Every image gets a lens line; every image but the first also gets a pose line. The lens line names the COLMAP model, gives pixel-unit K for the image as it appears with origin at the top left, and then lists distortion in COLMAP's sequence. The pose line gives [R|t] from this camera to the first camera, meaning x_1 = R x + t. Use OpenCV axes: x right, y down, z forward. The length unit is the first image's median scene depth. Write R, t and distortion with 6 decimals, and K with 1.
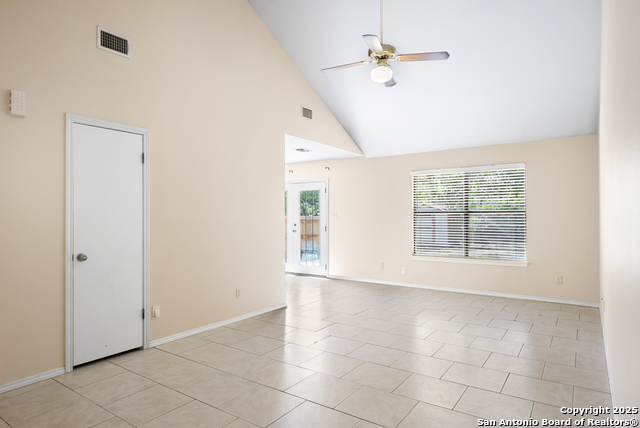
lens RADIAL K [[381.8, 0, 313.4], [0, 381.8, 219.0], [0, 0, 1]] dist [-0.005531, -0.002478]
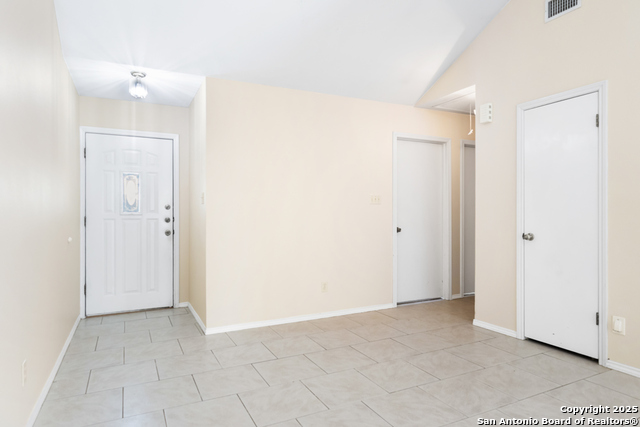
lens RADIAL K [[381.8, 0, 321.2], [0, 381.8, 212.4], [0, 0, 1]] dist [-0.005531, -0.002478]
pose [[-0.475795, 0.006042, -0.879535, 0.605325], [0.004025, 0.999981, 0.004692, 0.028075], [0.879547, -0.001308, -0.475811, 1.027659]]
